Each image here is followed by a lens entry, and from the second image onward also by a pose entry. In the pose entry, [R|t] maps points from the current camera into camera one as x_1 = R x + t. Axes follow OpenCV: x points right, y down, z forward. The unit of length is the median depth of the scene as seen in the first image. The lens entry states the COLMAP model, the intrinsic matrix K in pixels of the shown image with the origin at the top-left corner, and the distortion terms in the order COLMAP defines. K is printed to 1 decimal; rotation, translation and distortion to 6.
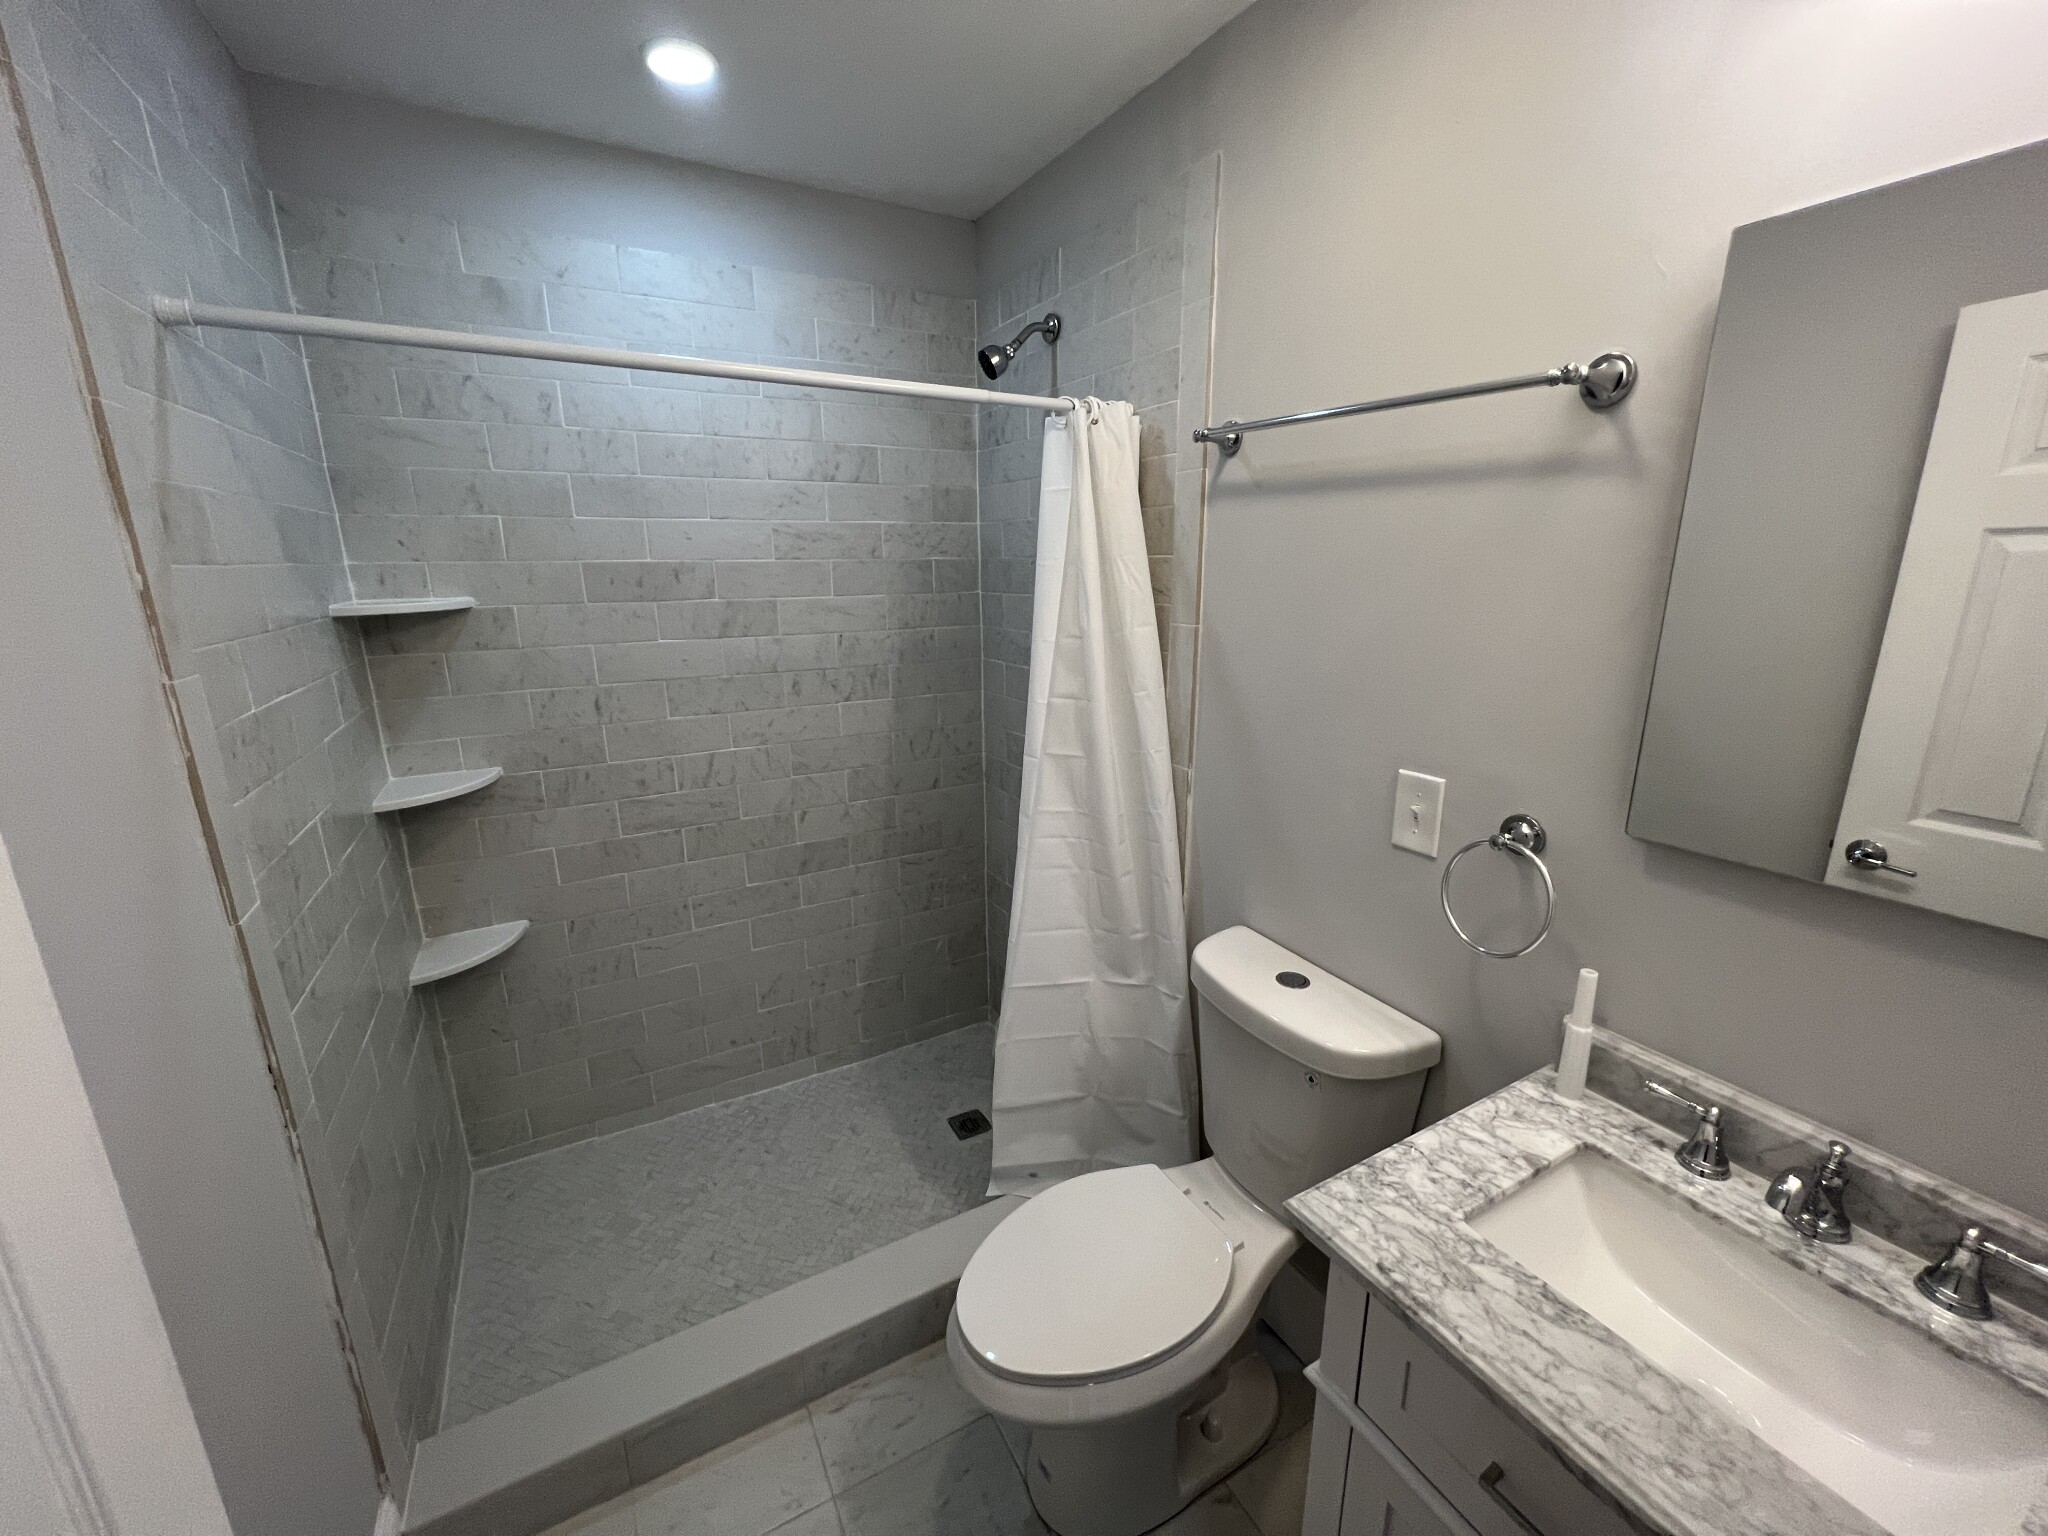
lens RADIAL K [[818.7, 0, 1022.4], [0, 818.7, 765.3], [0, 0, 1]] dist [-0.002633, 0.000207]
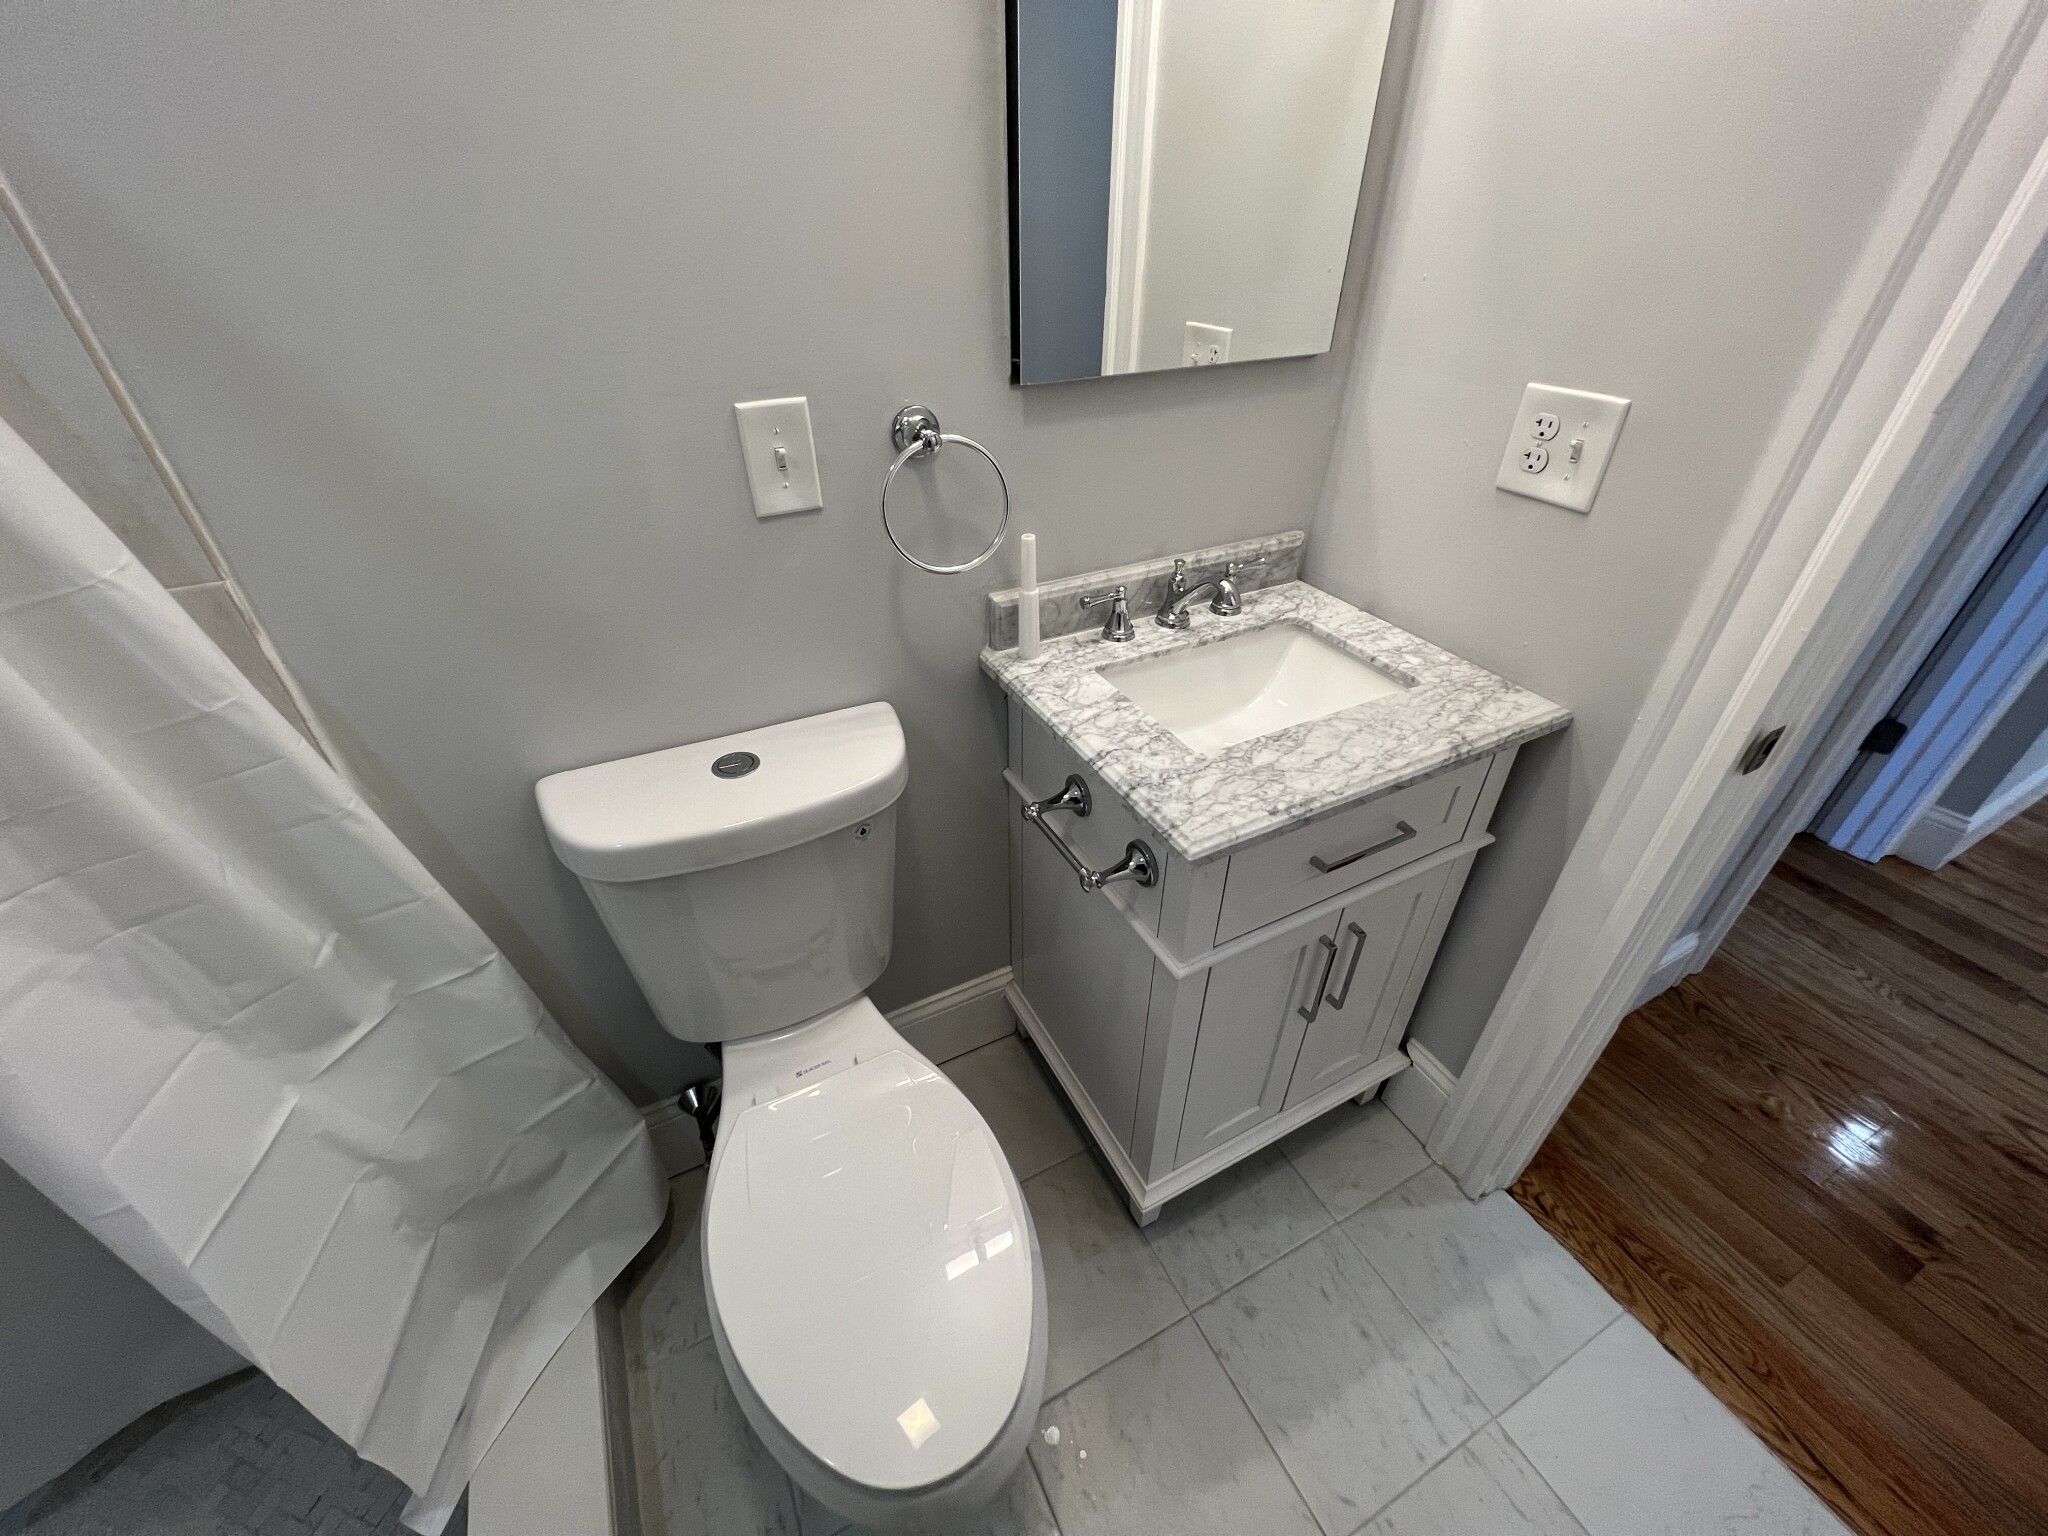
lens RADIAL K [[818.7, 0, 1022.4], [0, 818.7, 765.3], [0, 0, 1]] dist [-0.002633, 0.000207]
pose [[0.032972, -0.562455, 0.826170, -0.351943], [0.247640, 0.805441, 0.538460, -0.079740], [-0.968291, 0.186839, 0.165844, 0.933866]]
